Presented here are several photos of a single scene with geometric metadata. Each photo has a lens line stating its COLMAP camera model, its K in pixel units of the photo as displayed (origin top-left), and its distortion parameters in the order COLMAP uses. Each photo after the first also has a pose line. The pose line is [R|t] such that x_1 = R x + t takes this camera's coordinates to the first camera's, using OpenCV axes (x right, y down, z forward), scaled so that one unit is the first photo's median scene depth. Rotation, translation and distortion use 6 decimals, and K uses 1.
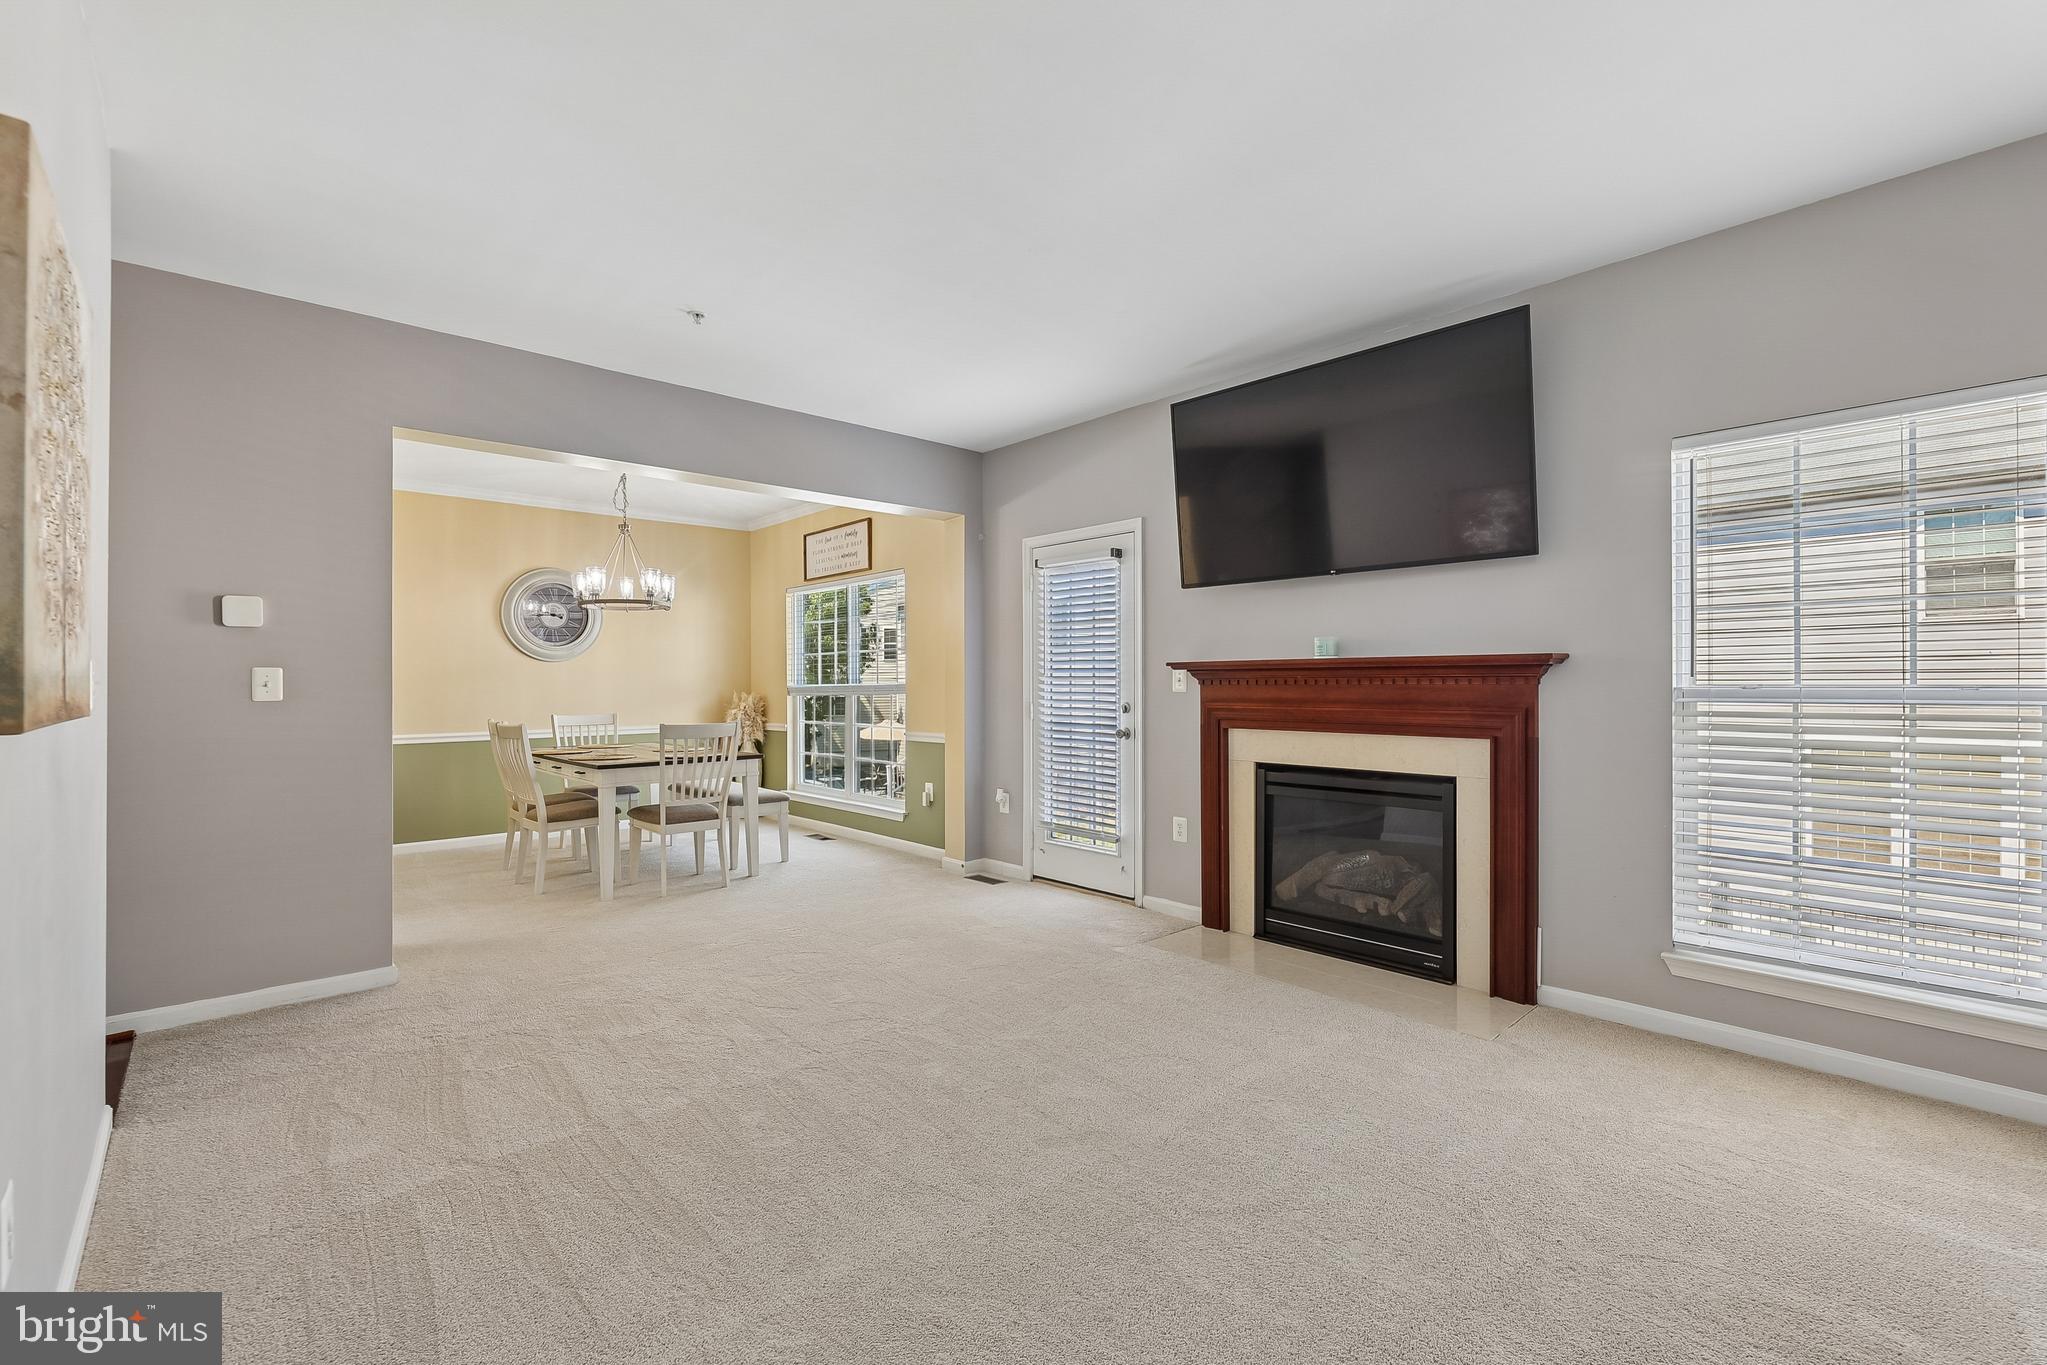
lens RADIAL K [[873.9, 0, 1011.4], [0, 873.9, 683.5], [0, 0, 1]] dist [-0.000757, 0.000040]
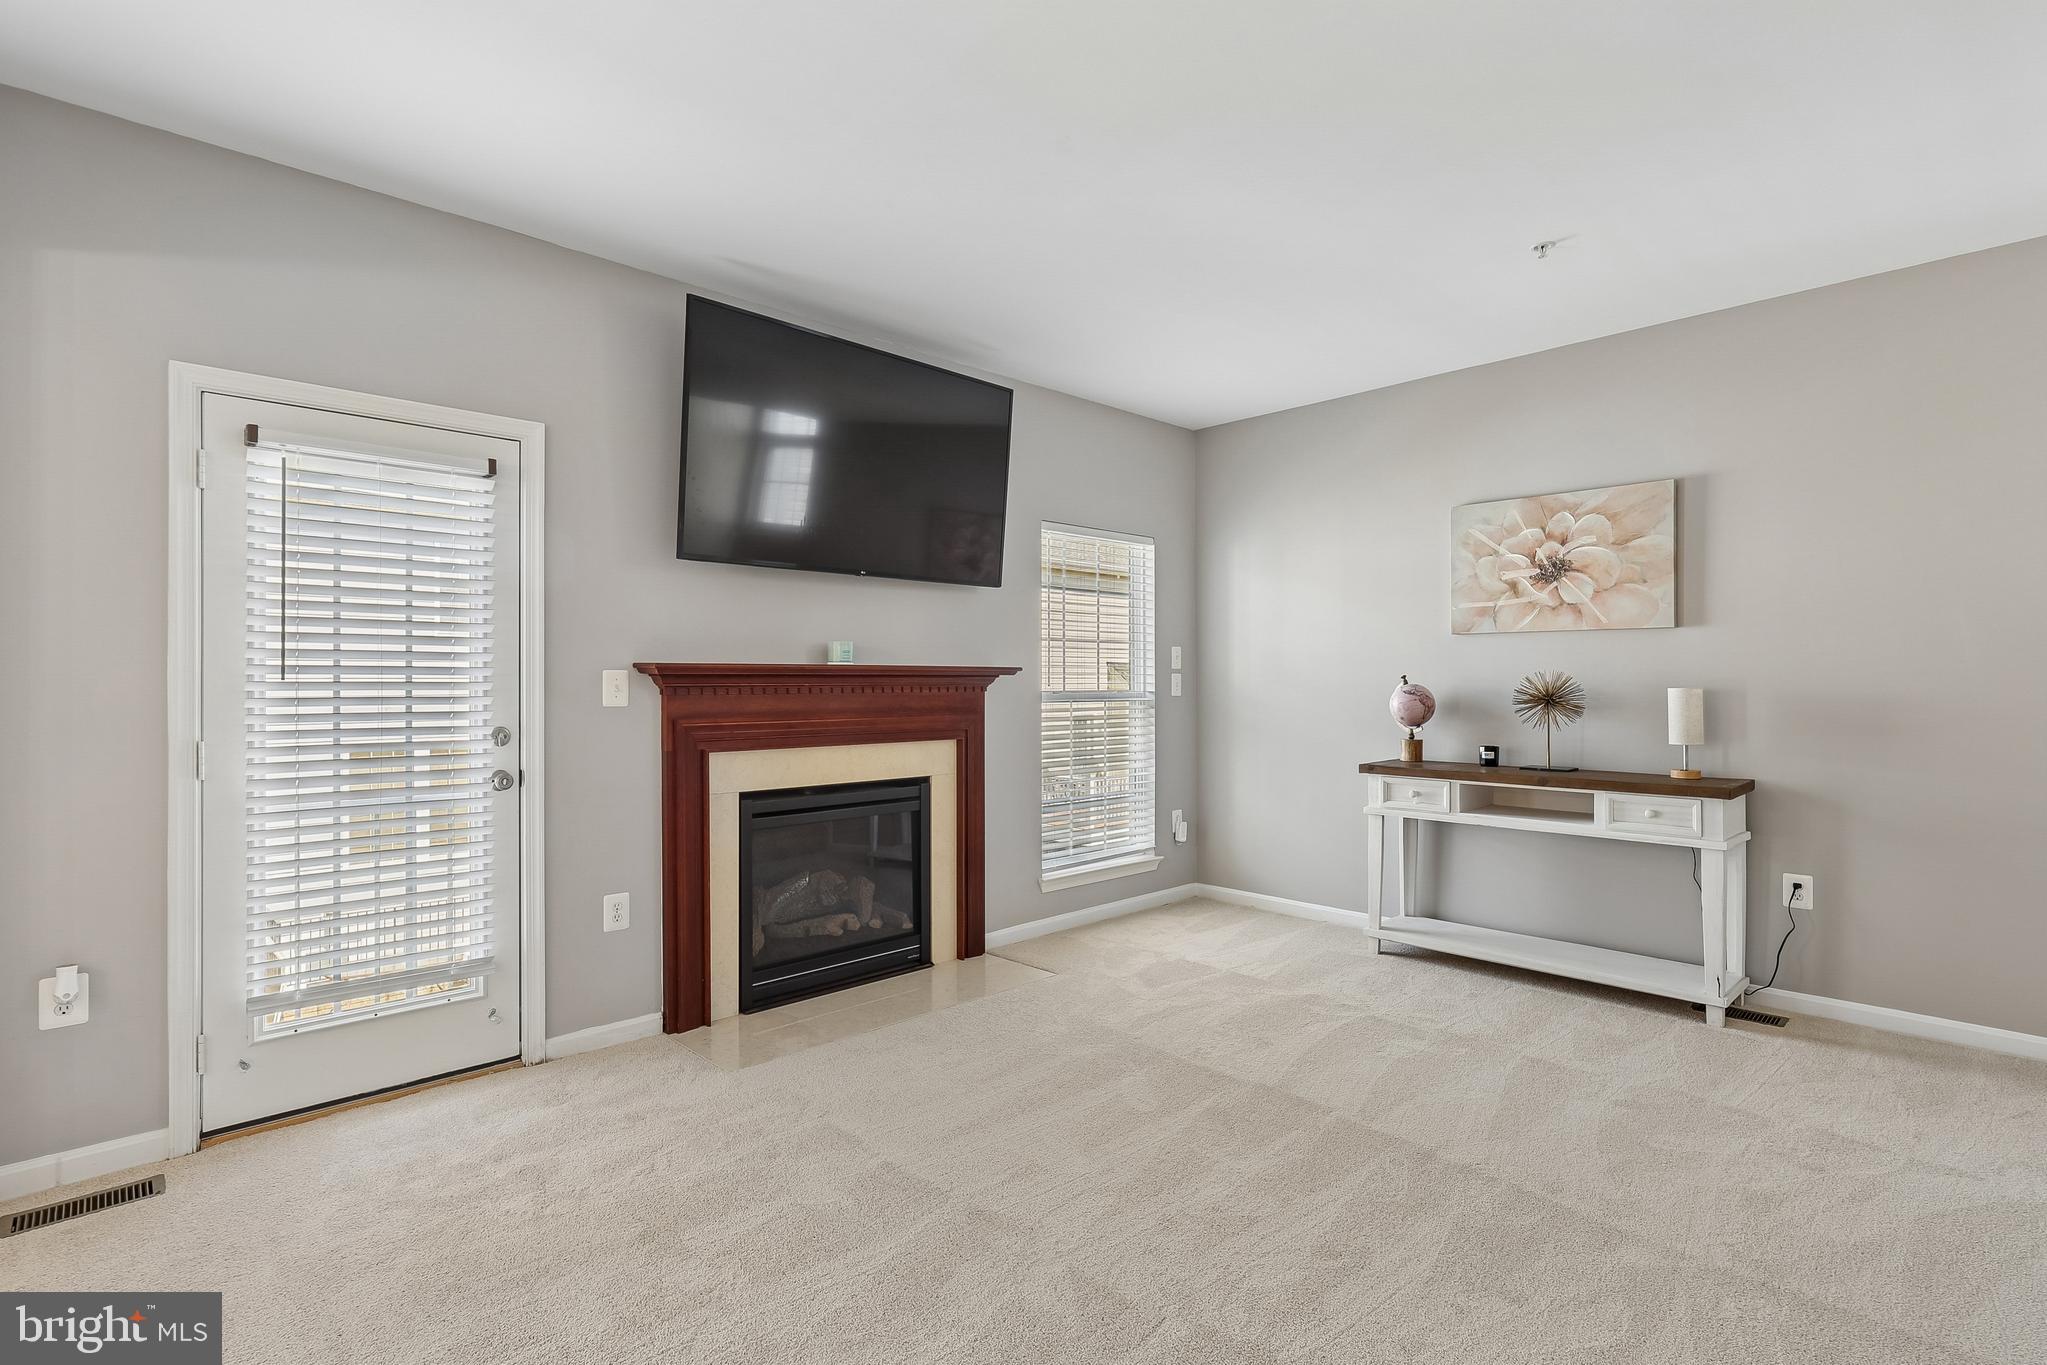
lens RADIAL K [[989.5, 0, 1023.1], [0, 989.5, 677.5], [0, 0, 1]] dist [-0.001904, 0.000202]
pose [[-0.026081, 0.007564, 0.999631, -0.611849], [0.002835, 0.999968, -0.007492, -0.006357], [-0.999656, 0.002639, -0.026101, 0.754704]]
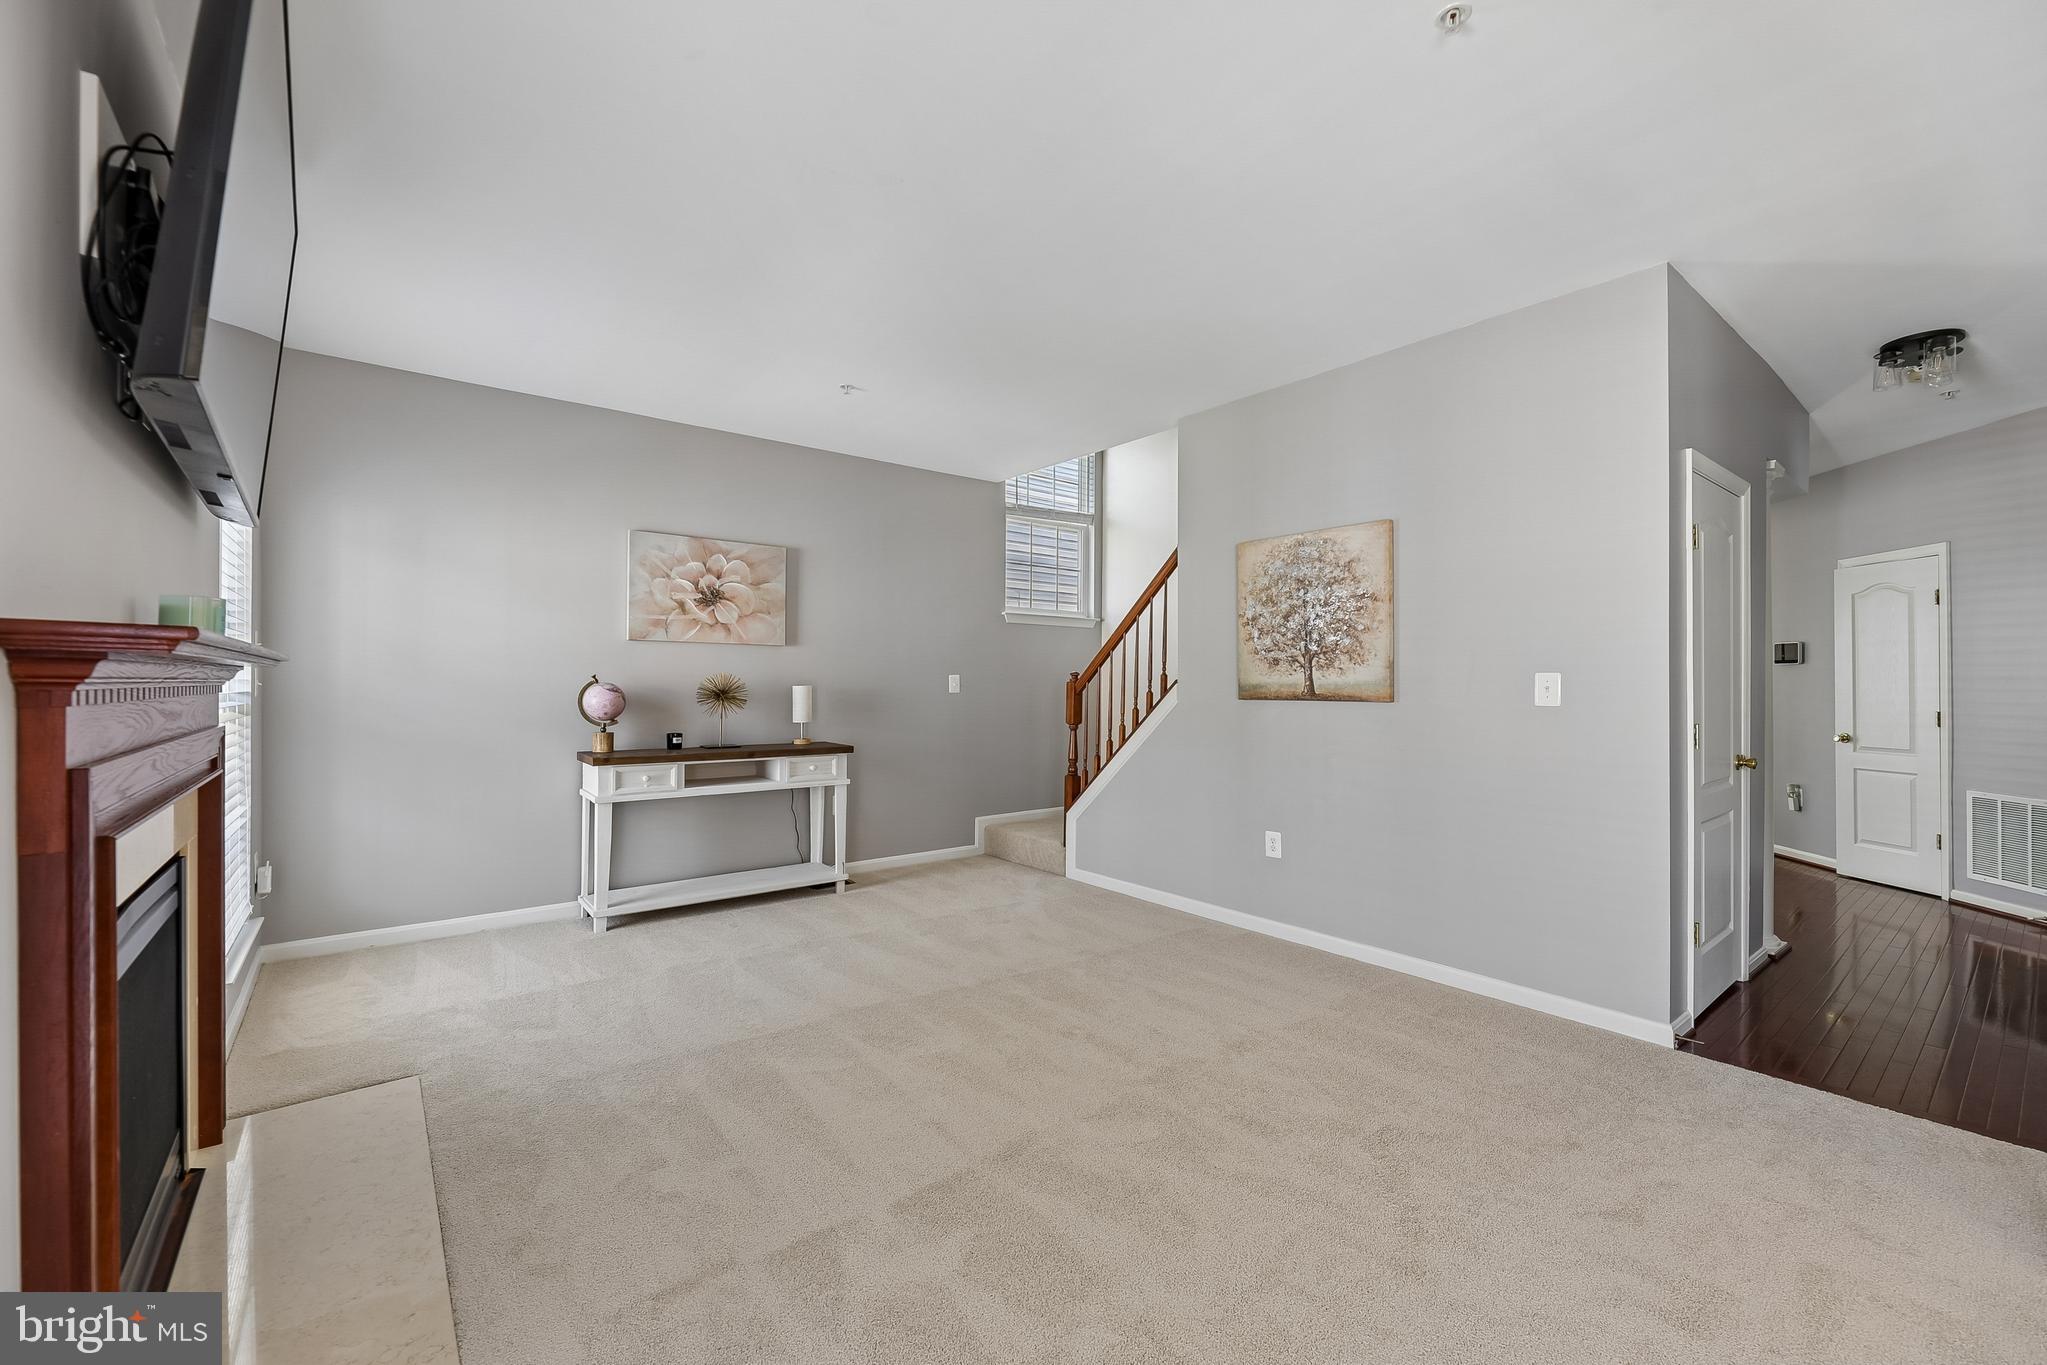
lens RADIAL K [[831.6, 0, 1019.0], [0, 831.6, 684.4], [0, 0, 1]] dist [0.003347, -0.000728]
pose [[-0.998357, -0.001208, 0.057288, -0.094075], [-0.001064, 0.999996, 0.002553, -0.007023], [-0.057291, 0.002488, -0.998354, 1.287205]]
